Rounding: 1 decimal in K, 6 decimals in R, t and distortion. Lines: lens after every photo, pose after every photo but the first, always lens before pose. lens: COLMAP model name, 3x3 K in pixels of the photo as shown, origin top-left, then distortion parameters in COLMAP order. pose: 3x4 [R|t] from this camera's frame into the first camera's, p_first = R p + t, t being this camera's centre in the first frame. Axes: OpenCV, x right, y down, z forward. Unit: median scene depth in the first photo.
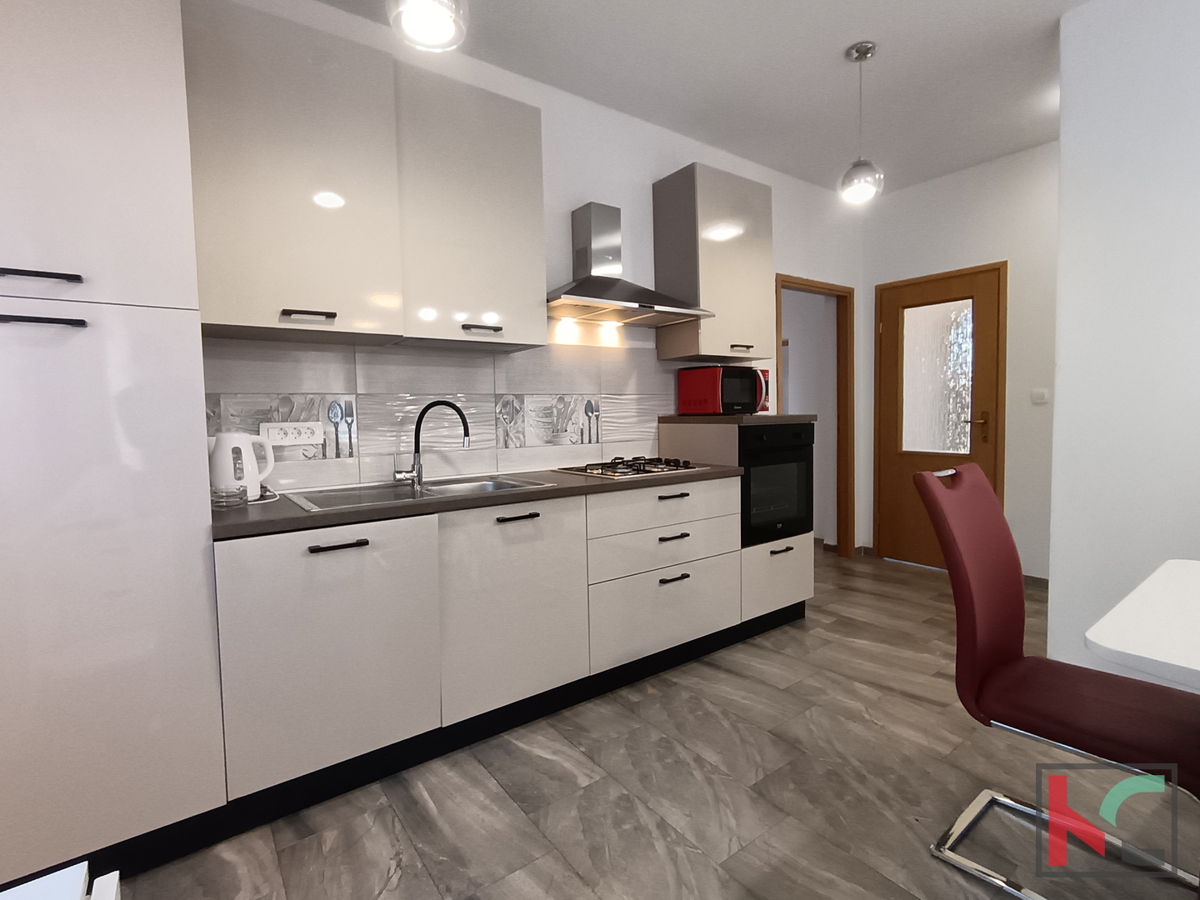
lens RADIAL K [[574.0, 0, 598.2], [0, 574.0, 443.3], [0, 0, 1]] dist [0.004745, -0.002717]
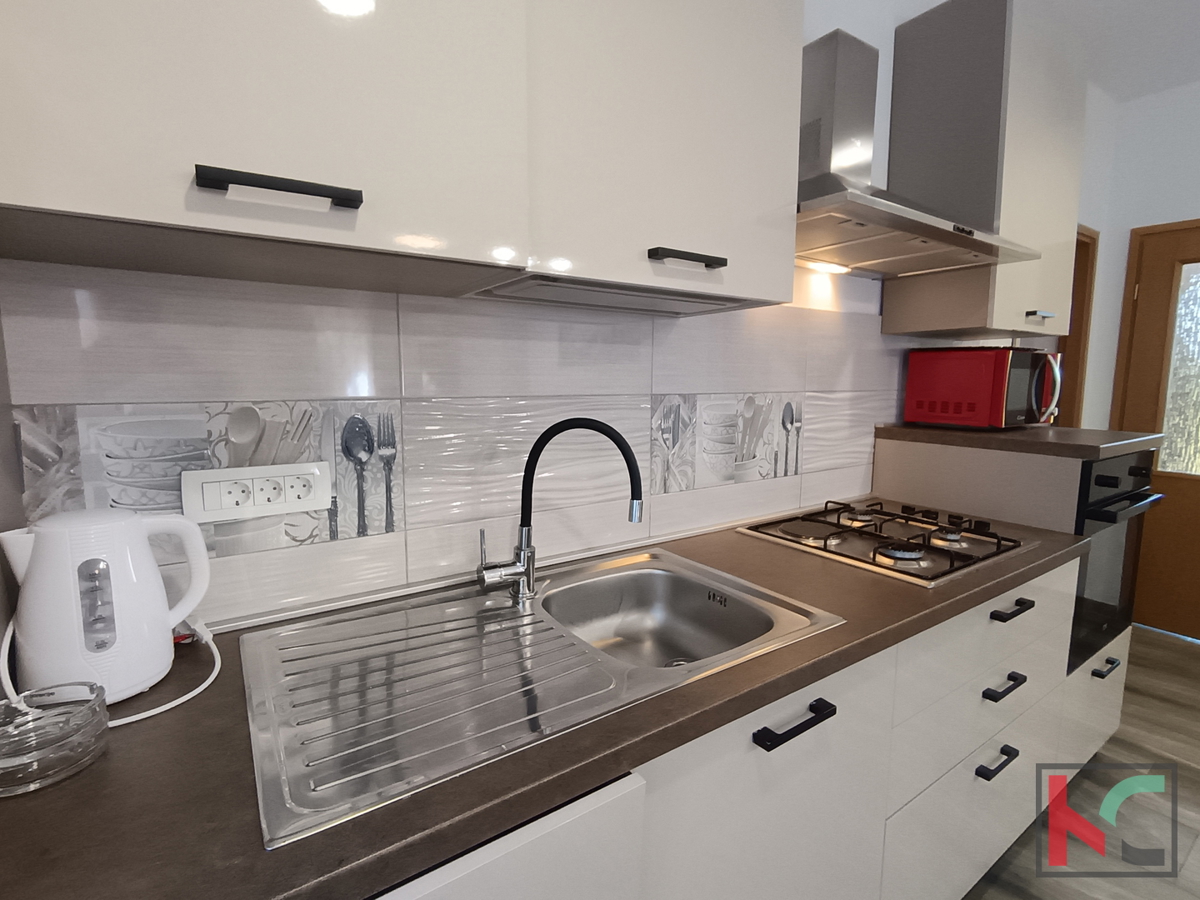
lens RADIAL K [[574.0, 0, 598.3], [0, 574.0, 443.8], [0, 0, 1]] dist [0.004745, -0.002717]
pose [[0.999122, 0.030767, -0.028430, -0.207907], [-0.028932, 0.997602, 0.062871, -0.070117], [0.030296, -0.061993, 0.997617, 0.451902]]
